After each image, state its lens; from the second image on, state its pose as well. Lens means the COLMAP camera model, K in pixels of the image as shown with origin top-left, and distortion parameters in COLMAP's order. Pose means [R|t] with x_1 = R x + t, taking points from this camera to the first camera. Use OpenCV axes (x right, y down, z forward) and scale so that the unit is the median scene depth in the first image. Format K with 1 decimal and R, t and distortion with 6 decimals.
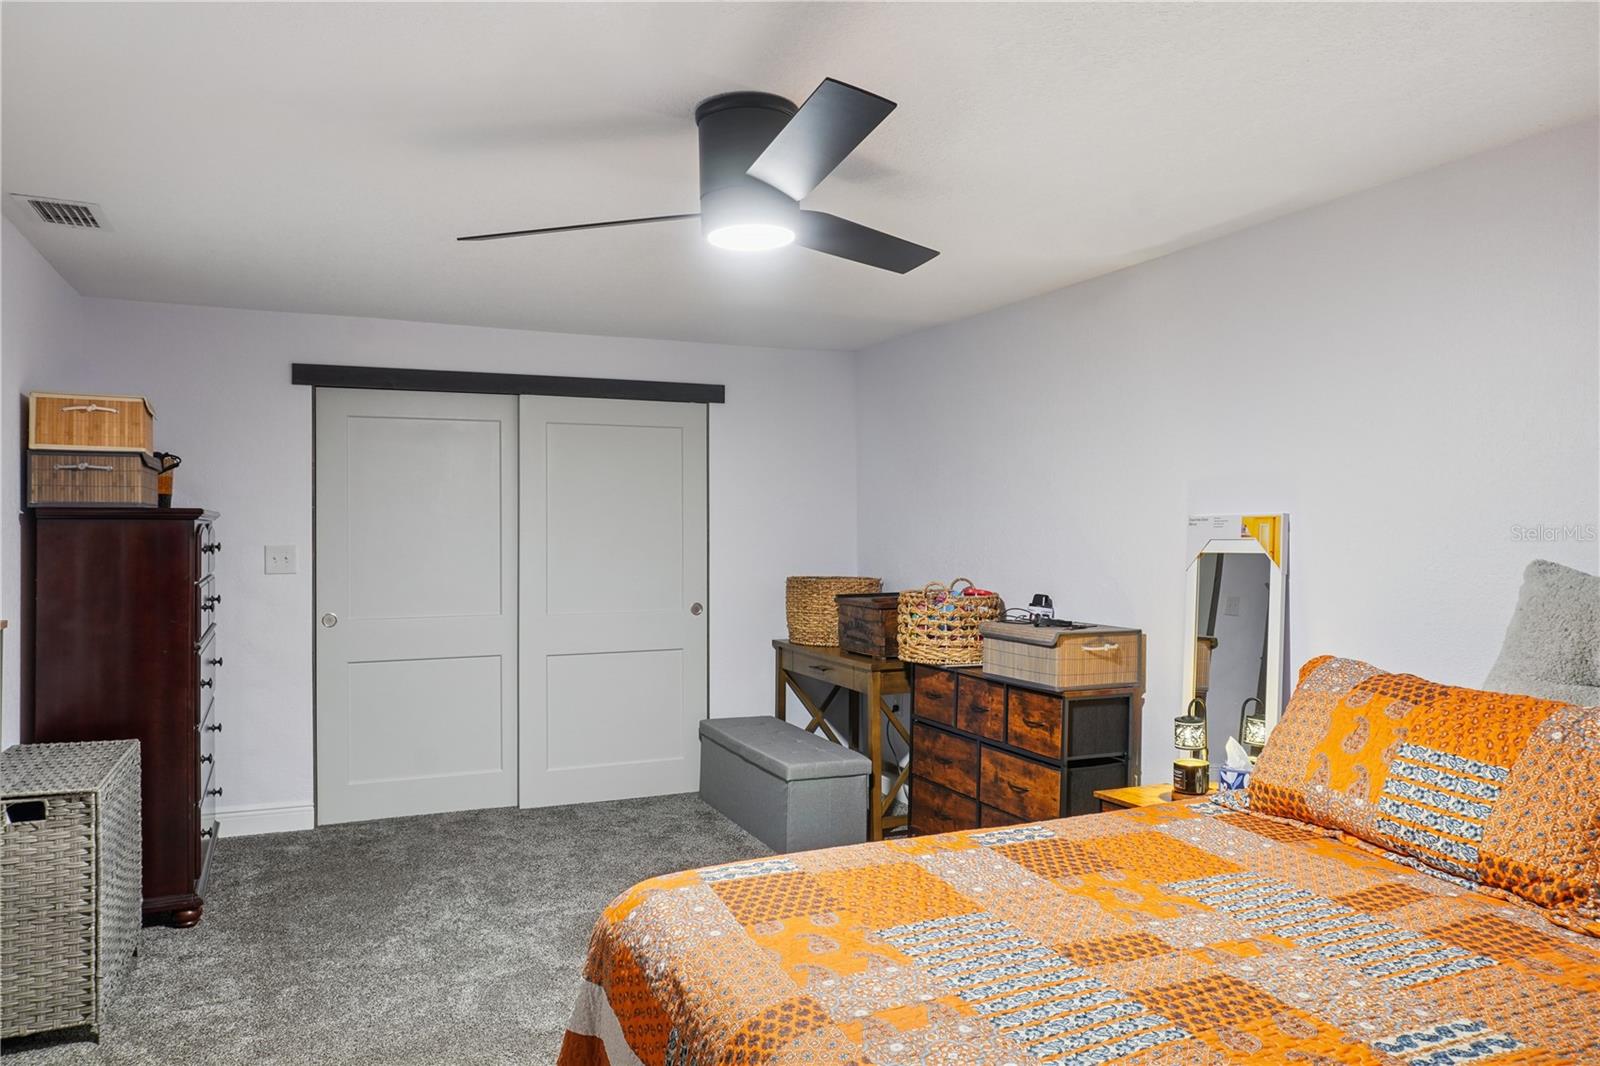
lens RADIAL K [[1080.9, 0, 811.1], [0, 1080.9, 516.2], [0, 0, 1]] dist [-0.028893, 0.002949]
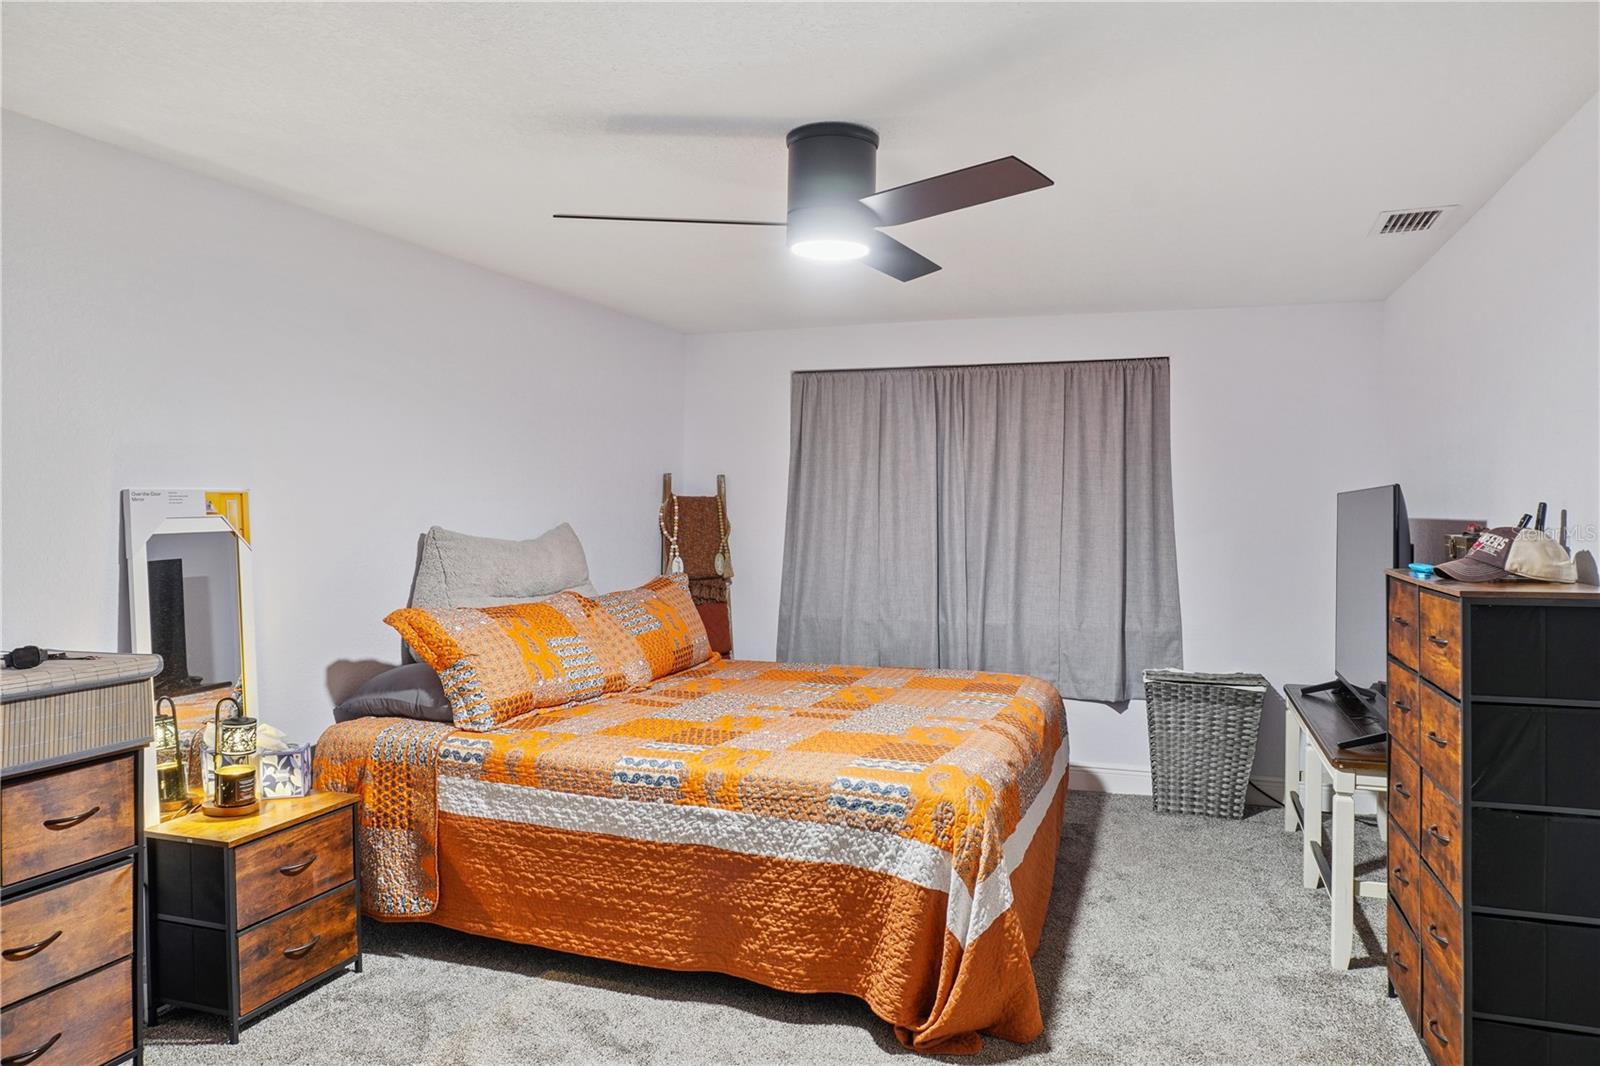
lens RADIAL K [[1080.9, 0, 811.1], [0, 1080.9, 516.2], [0, 0, 1]] dist [-0.028893, 0.002949]
pose [[-0.714960, -0.017186, 0.698954, -0.634376], [-0.019596, 0.999798, 0.004539, 0.007644], [-0.698891, -0.010452, -0.715152, 1.384477]]
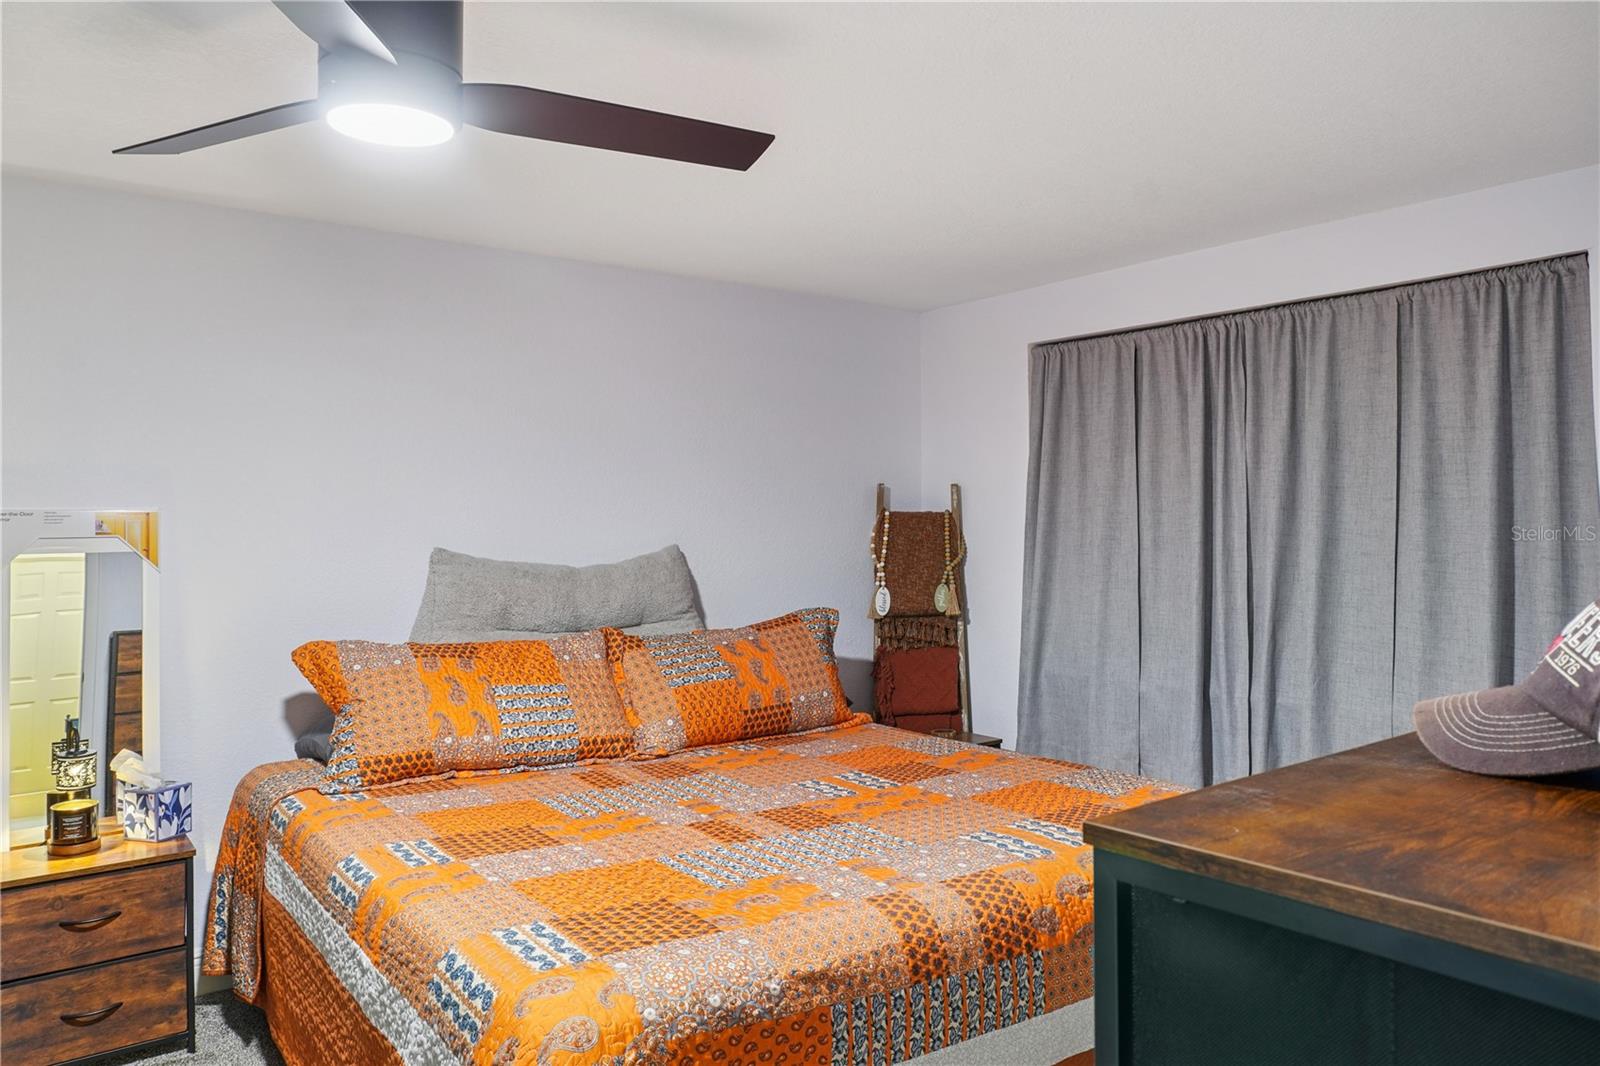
lens RADIAL K [[1094.6, 0, 794.5], [0, 1094.6, 494.6], [0, 0, 1]] dist [-0.030767, 0.020374]
pose [[-0.208750, 0.019598, 0.977773, -0.629521], [-0.013857, 0.999640, -0.022995, -0.000781], [-0.977871, -0.018349, -0.208404, 0.674489]]
